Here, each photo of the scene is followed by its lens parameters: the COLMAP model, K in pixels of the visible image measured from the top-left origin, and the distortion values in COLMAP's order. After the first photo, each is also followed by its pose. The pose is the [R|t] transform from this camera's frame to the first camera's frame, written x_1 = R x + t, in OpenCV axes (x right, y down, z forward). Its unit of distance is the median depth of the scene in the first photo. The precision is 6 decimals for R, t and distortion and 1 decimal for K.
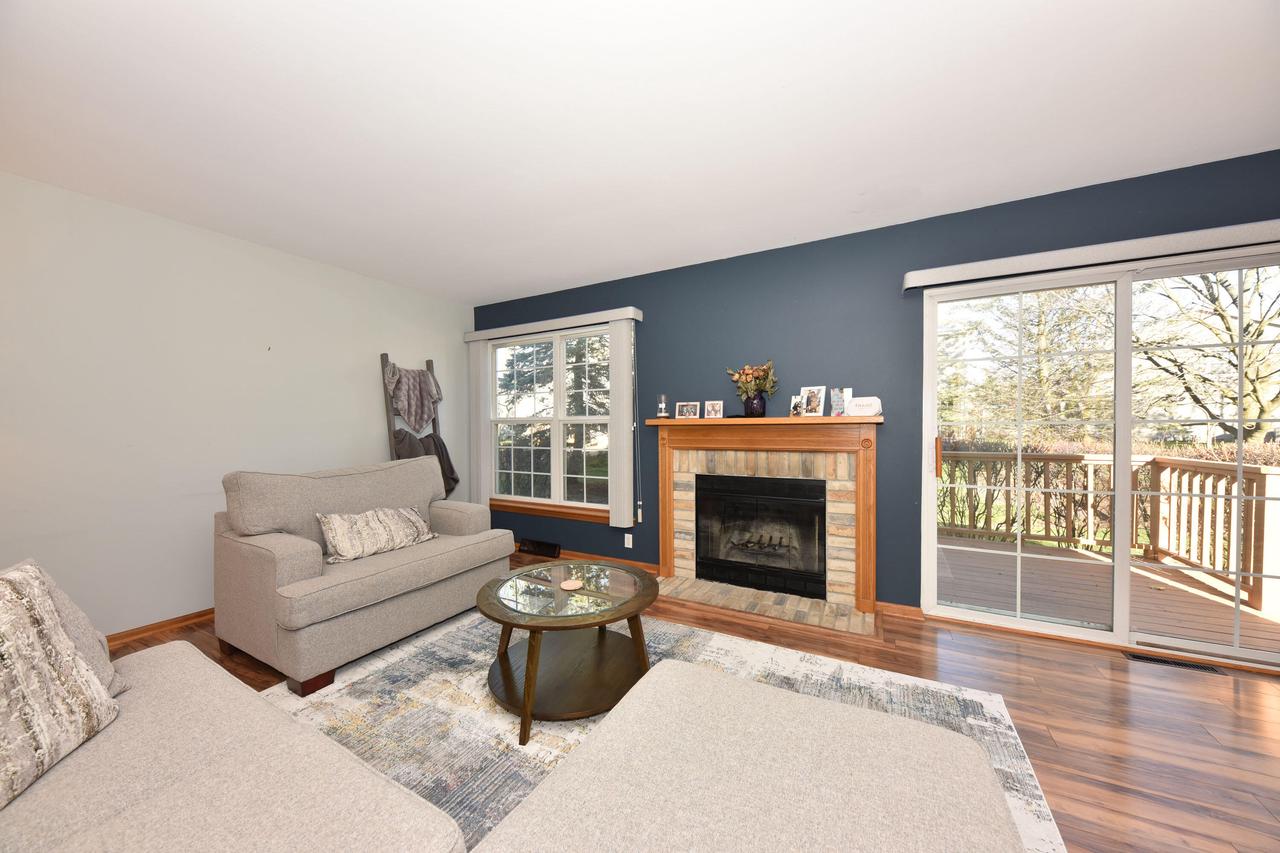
lens RADIAL K [[440.0, 0, 646.3], [0, 440.0, 430.4], [0, 0, 1]] dist [-0.008573, -0.000265]
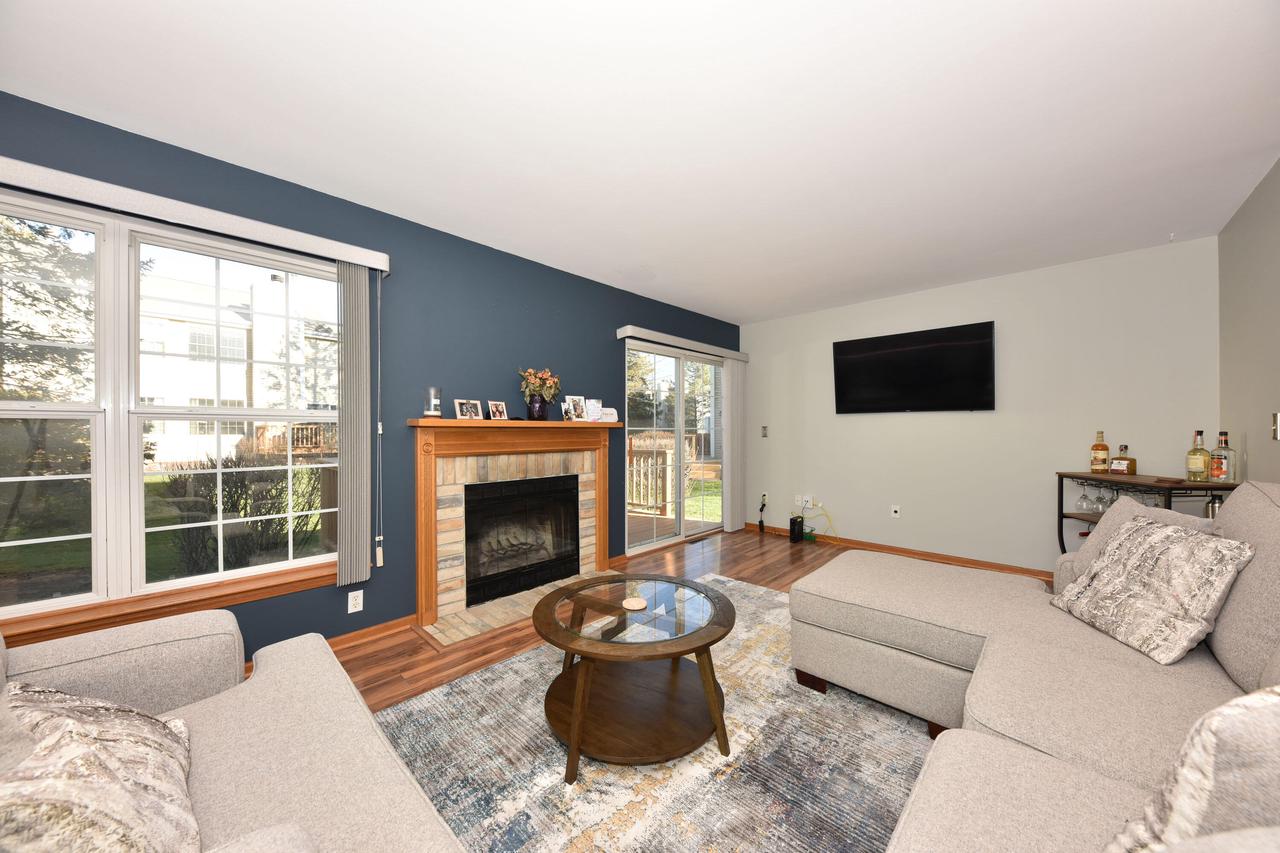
lens RADIAL K [[440.0, 0, 646.5], [0, 440.0, 432.4], [0, 0, 1]] dist [-0.008573, -0.000265]
pose [[0.248642, 0.000378, 0.968595, -0.641148], [0.003550, 0.999993, -0.001301, 0.000499], [-0.968589, 0.003762, 0.248639, 0.466498]]
